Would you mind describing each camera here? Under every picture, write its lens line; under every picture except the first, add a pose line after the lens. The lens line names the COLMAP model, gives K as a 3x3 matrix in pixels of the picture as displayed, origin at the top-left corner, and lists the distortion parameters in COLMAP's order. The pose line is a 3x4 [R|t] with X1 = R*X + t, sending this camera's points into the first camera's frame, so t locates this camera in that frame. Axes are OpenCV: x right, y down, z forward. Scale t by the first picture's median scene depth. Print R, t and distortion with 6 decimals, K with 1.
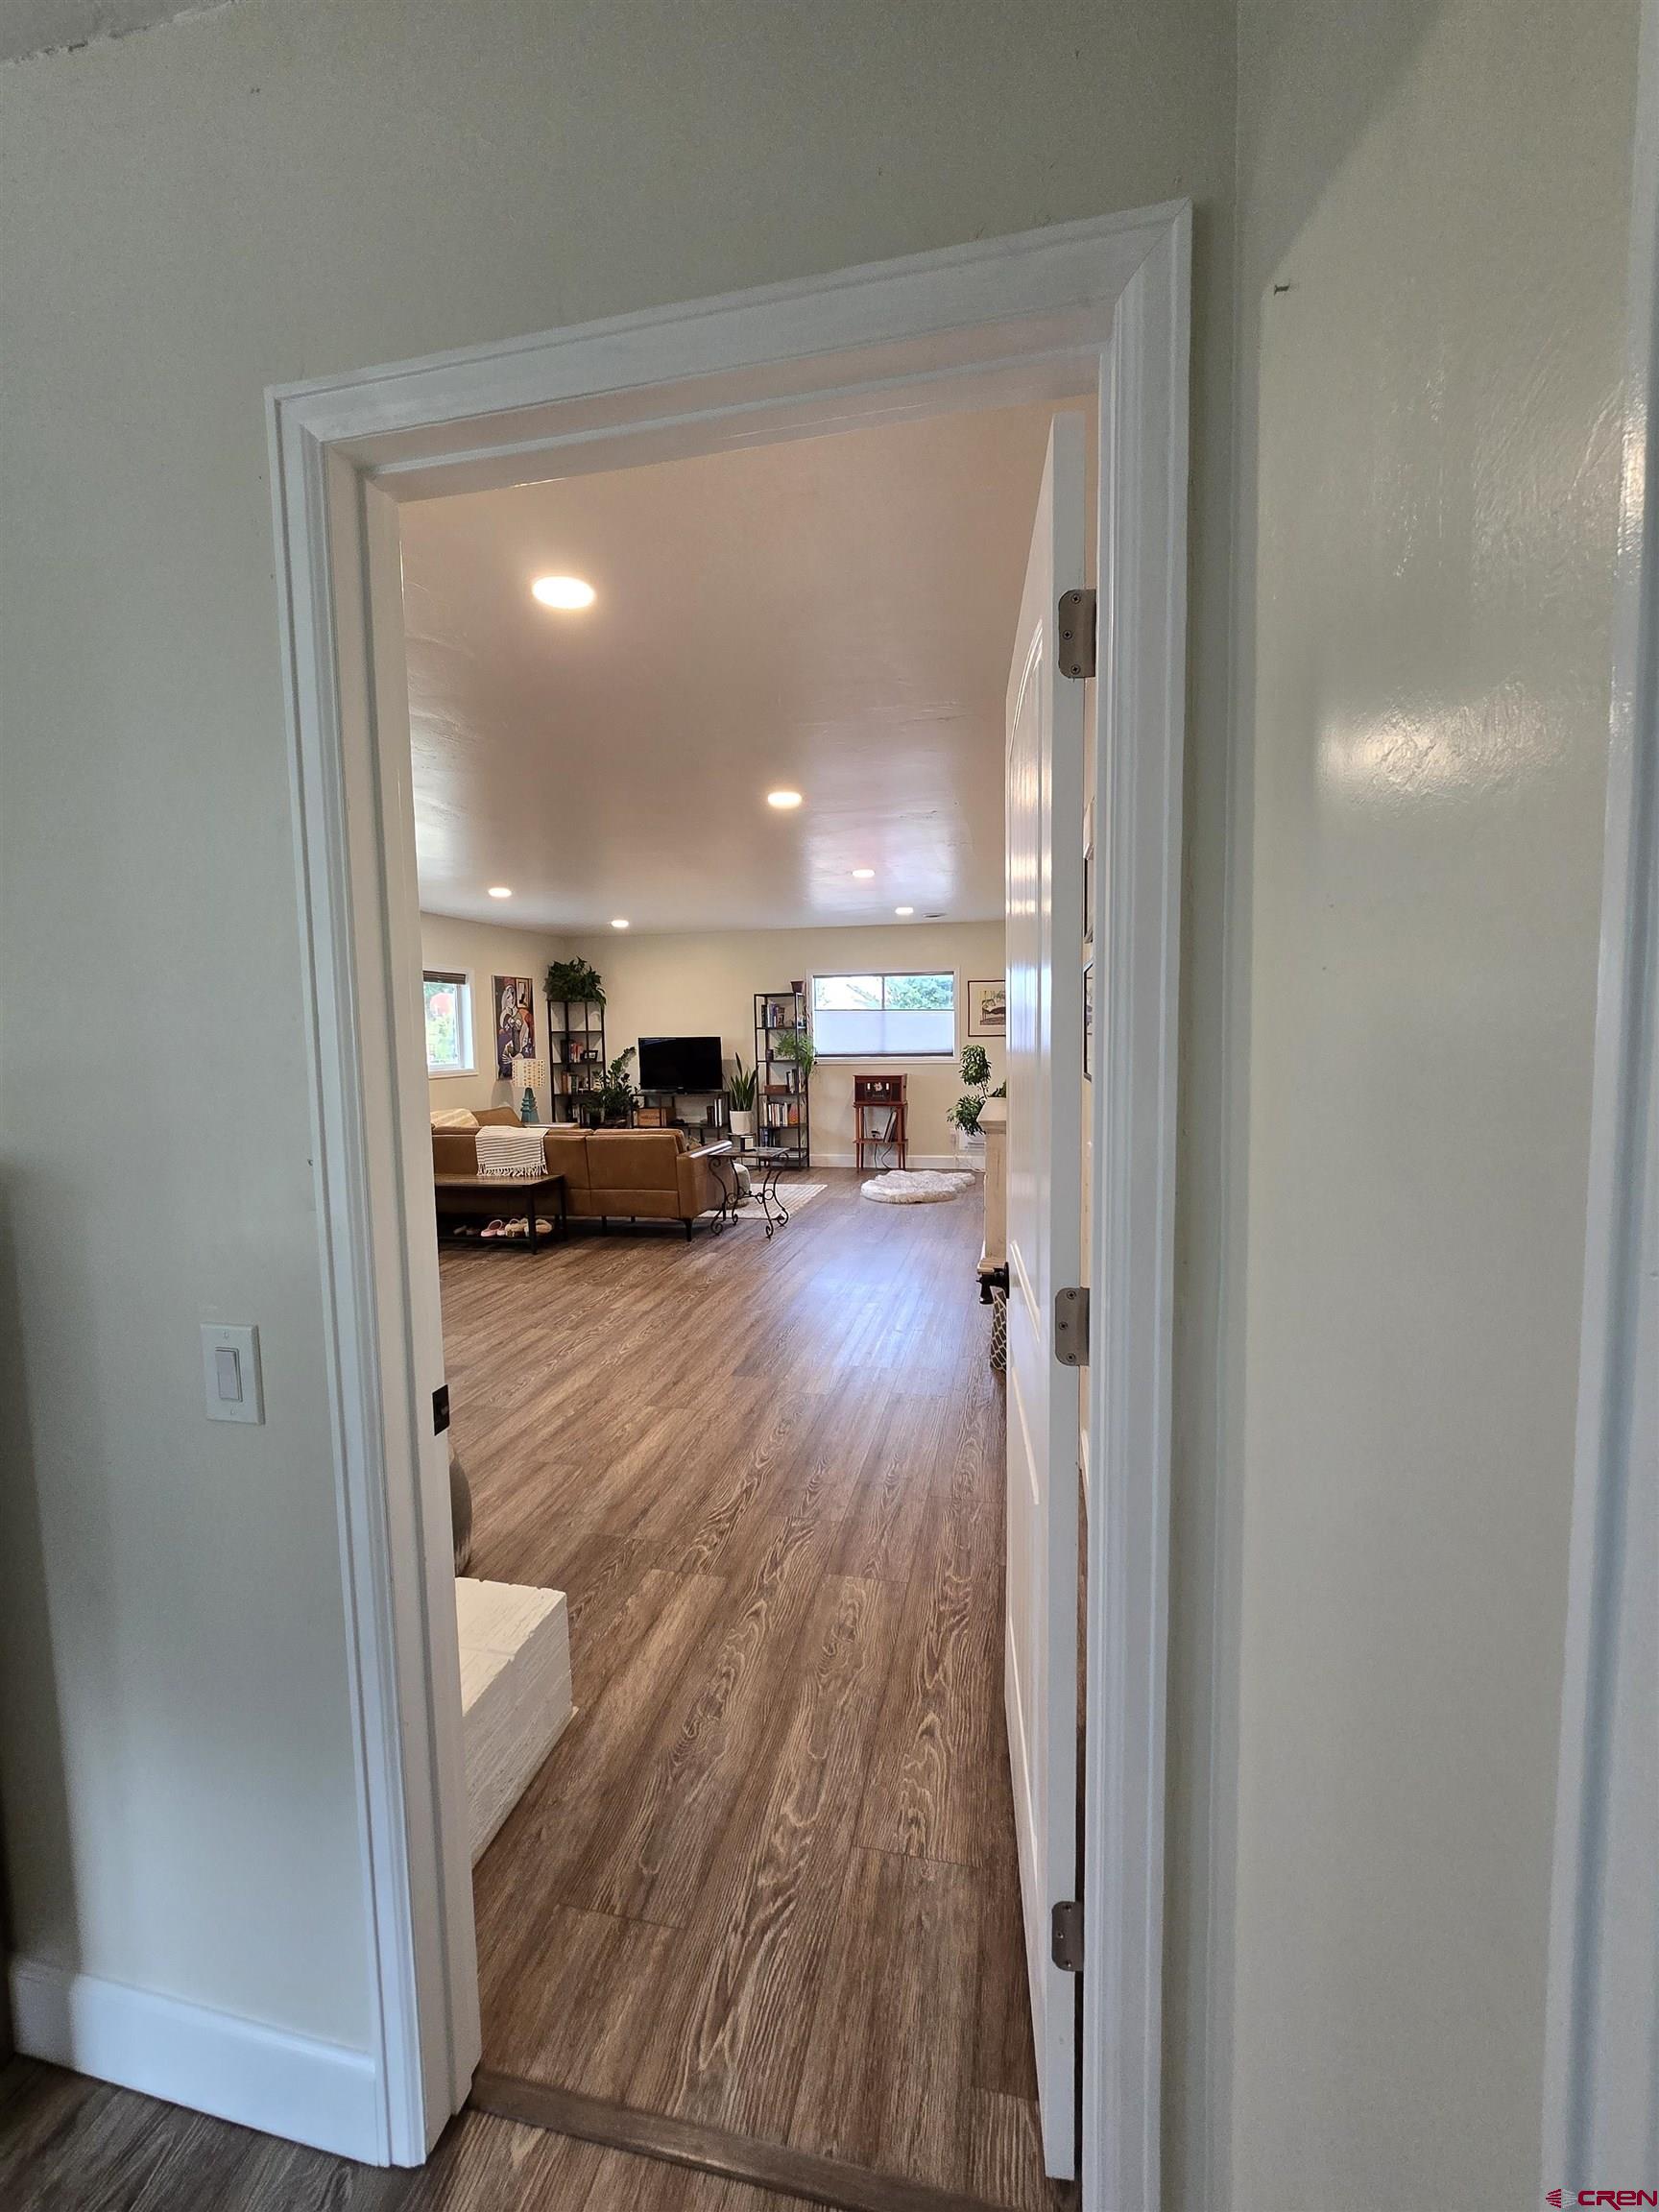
lens RADIAL K [[901.7, 0, 825.9], [0, 901.7, 1111.7], [0, 0, 1]] dist [-0.002284, 0.000178]
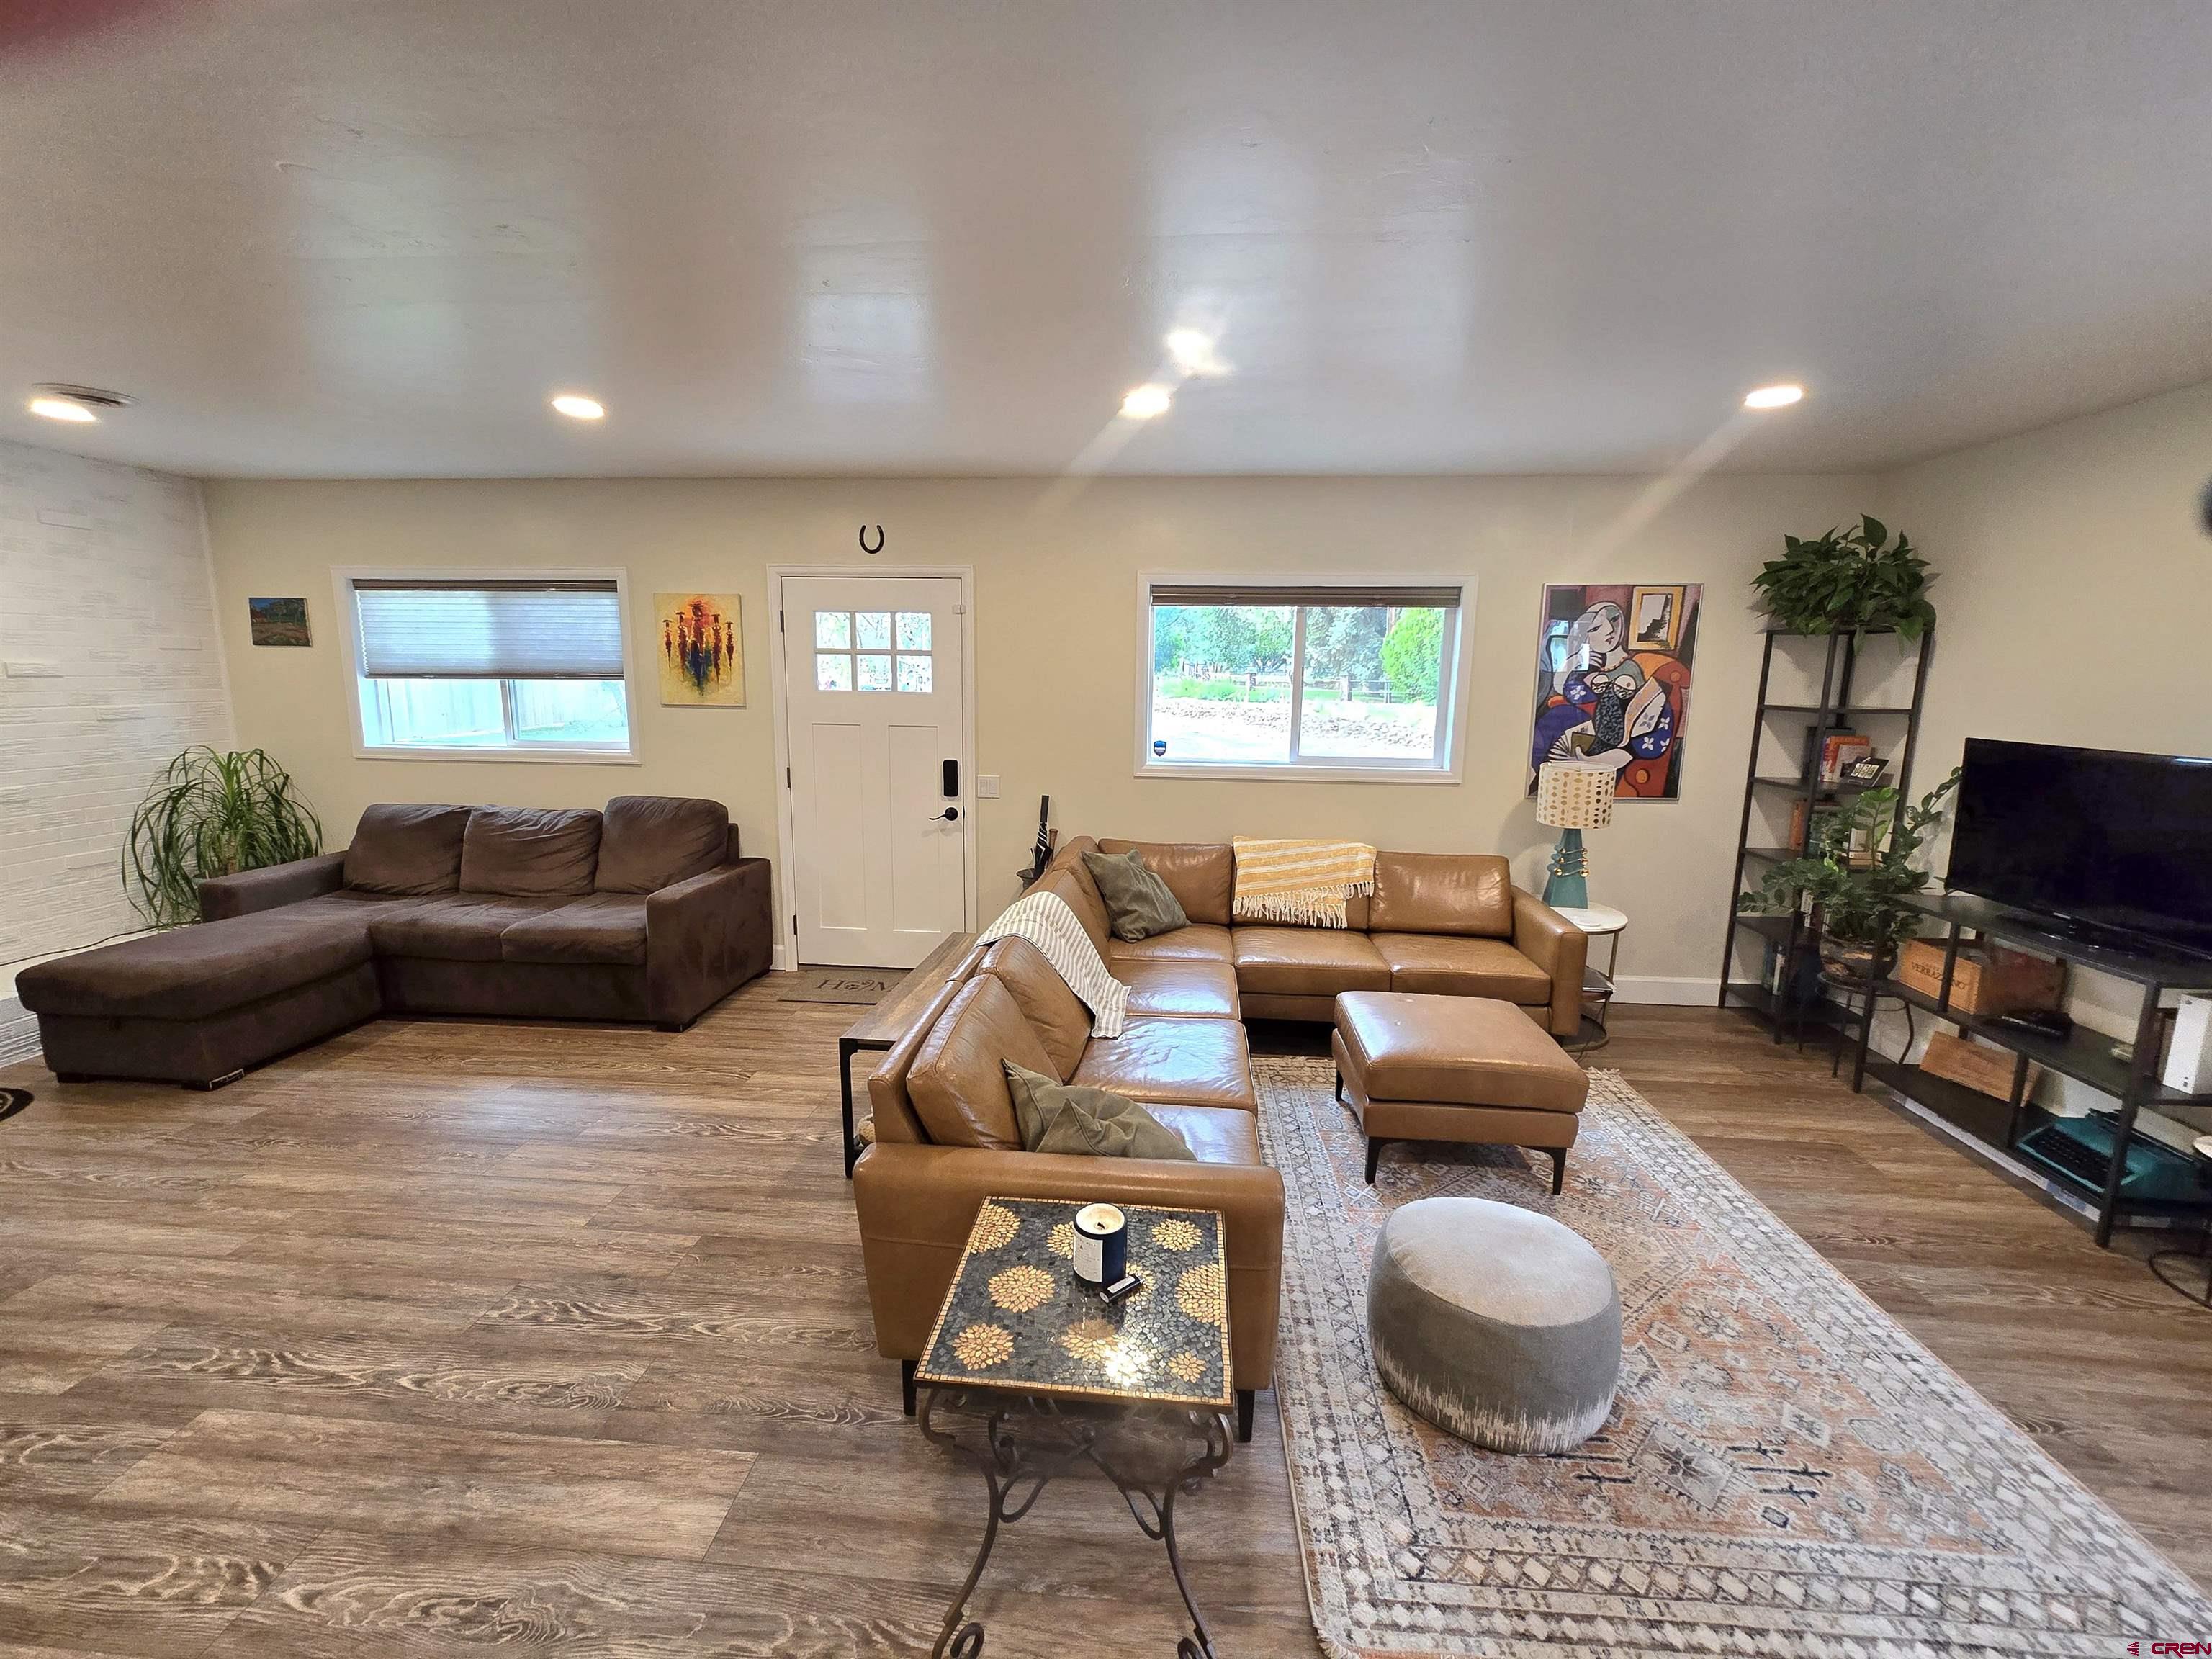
lens RADIAL K [[901.7, 0, 1104.6], [0, 901.7, 826.2], [0, 0, 1]] dist [-0.002284, 0.000178]
pose [[0.142677, 0.183355, -0.972638, 0.089187], [-0.102035, 0.980180, 0.169810, -0.082087], [0.984496, 0.075015, 0.158558, 0.702244]]
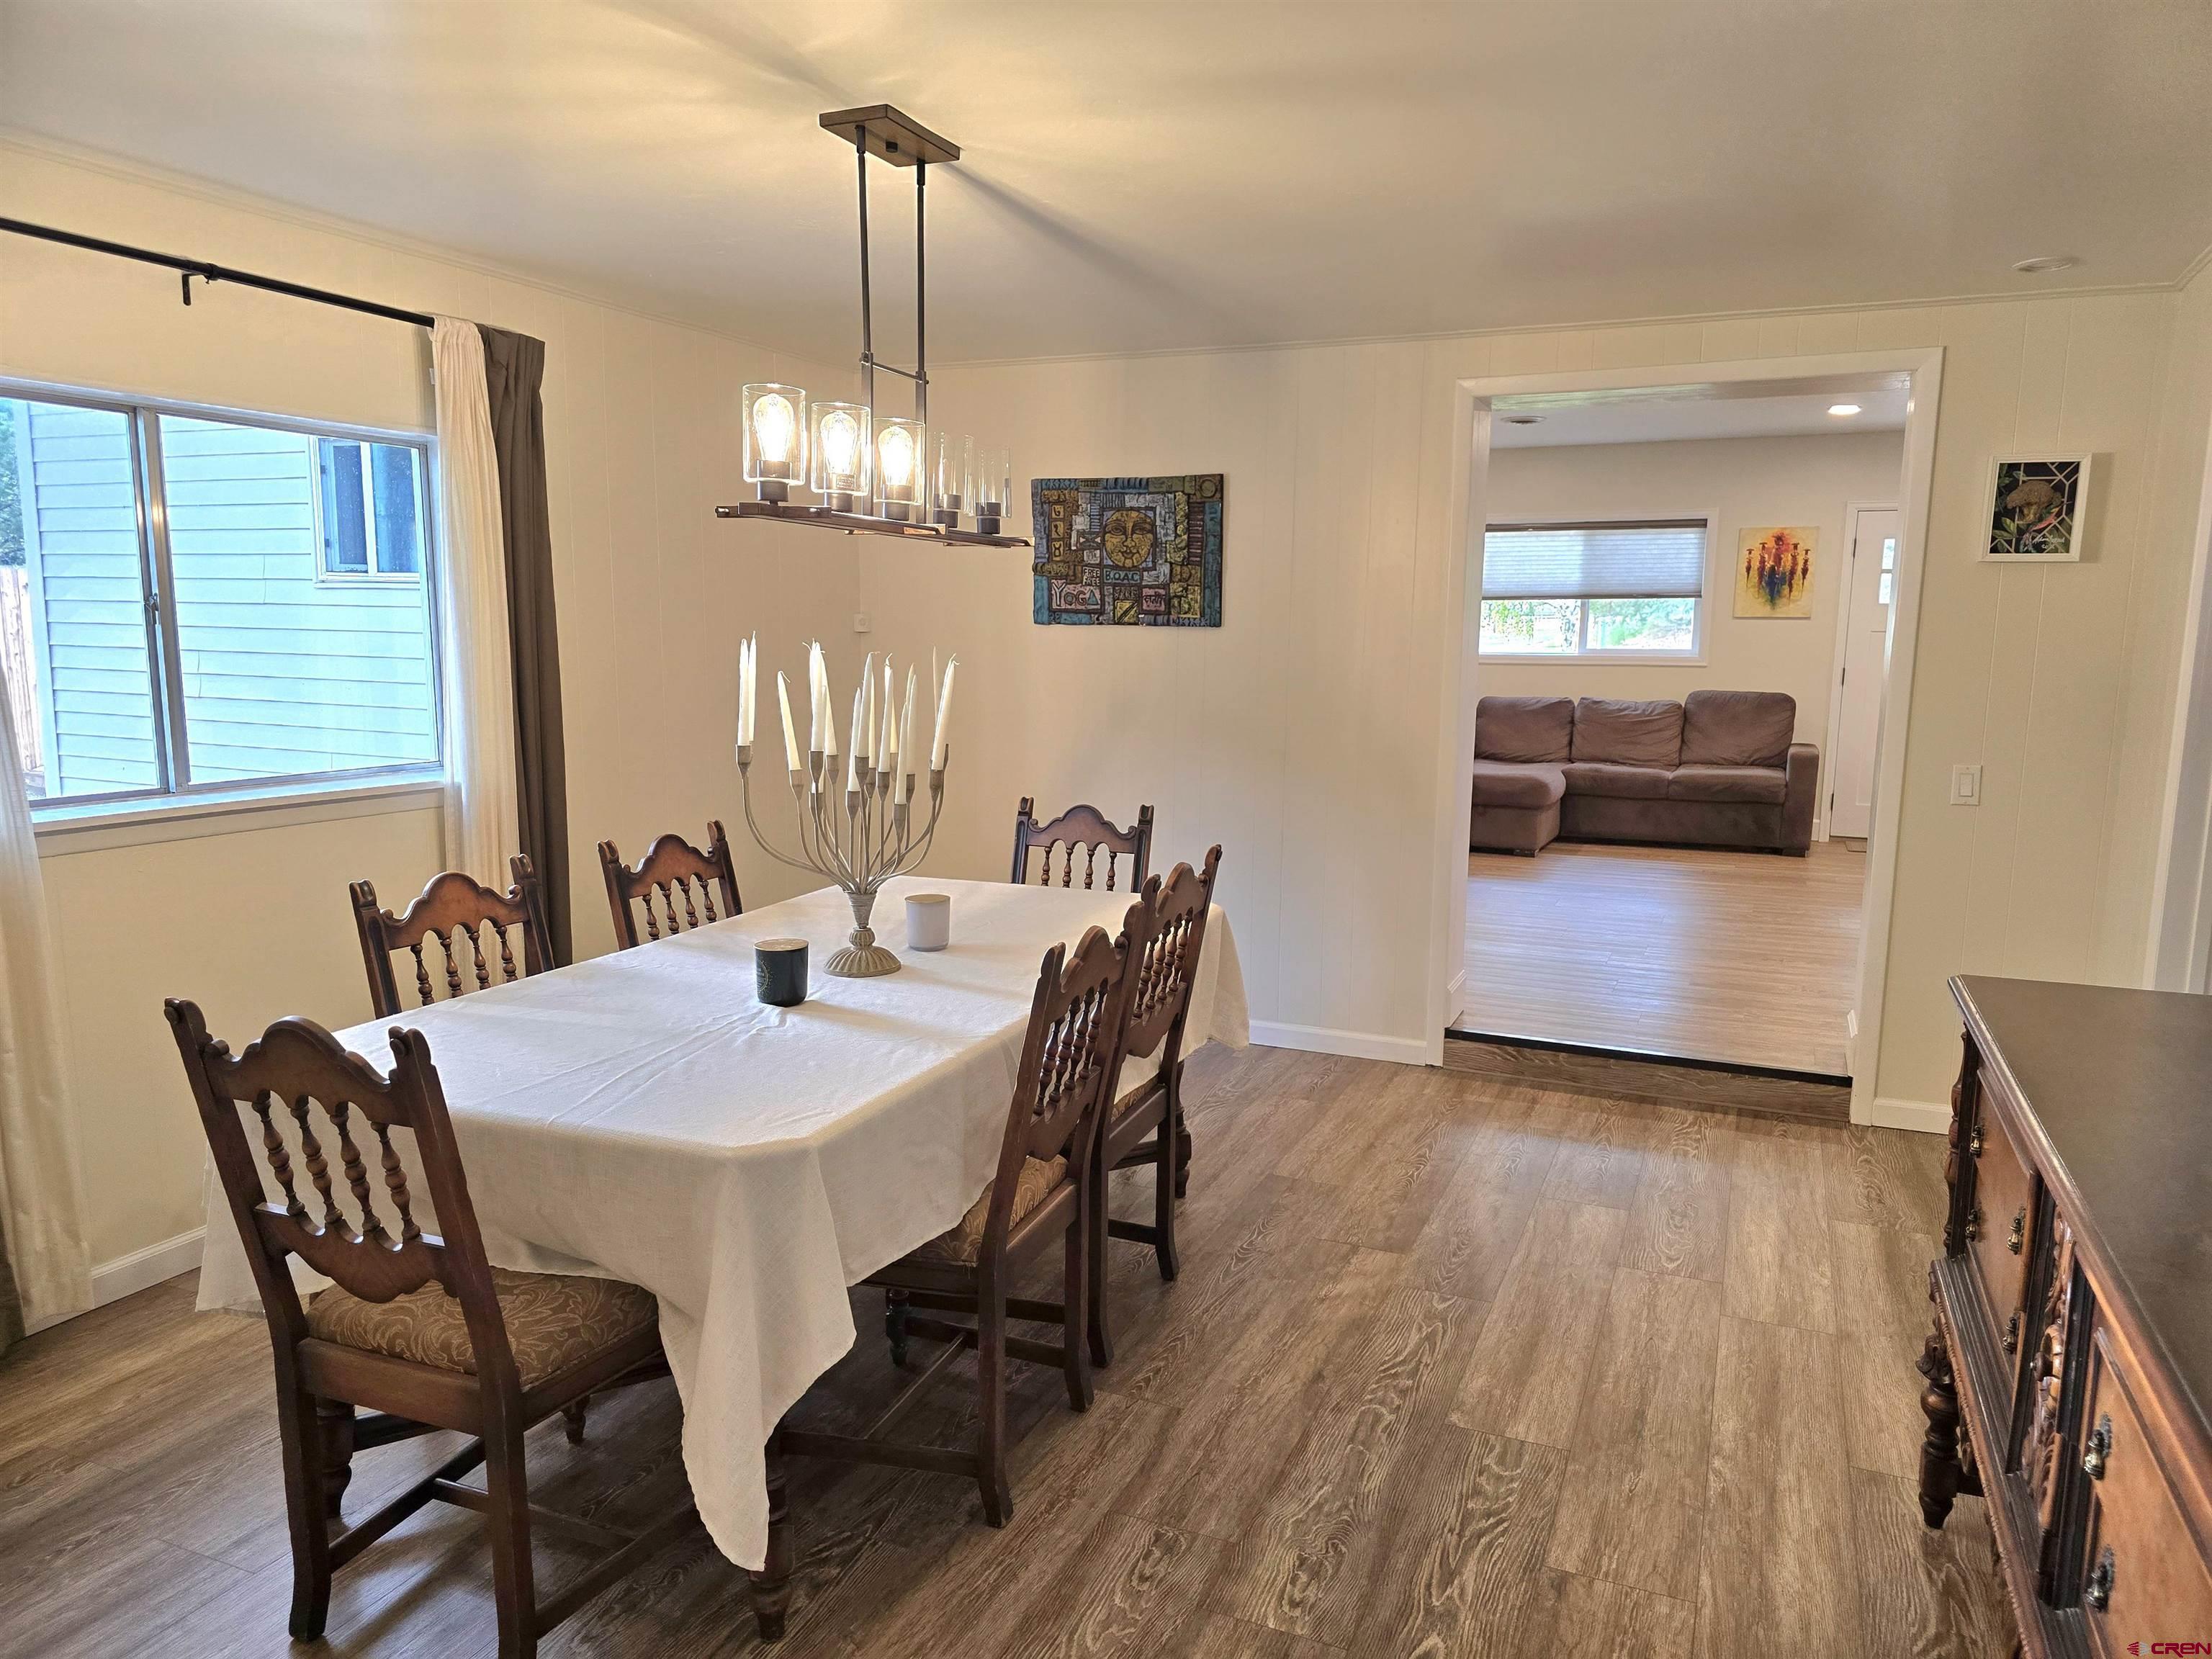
lens RADIAL K [[1472.6, 0, 1103.7], [0, 1472.6, 847.3], [0, 0, 1]] dist [0.027718, -0.019399]
pose [[-0.210337, 0.158324, -0.964724, 0.689084], [-0.089161, 0.979580, 0.180202, -0.024623], [0.973555, 0.123919, -0.191926, 0.304283]]
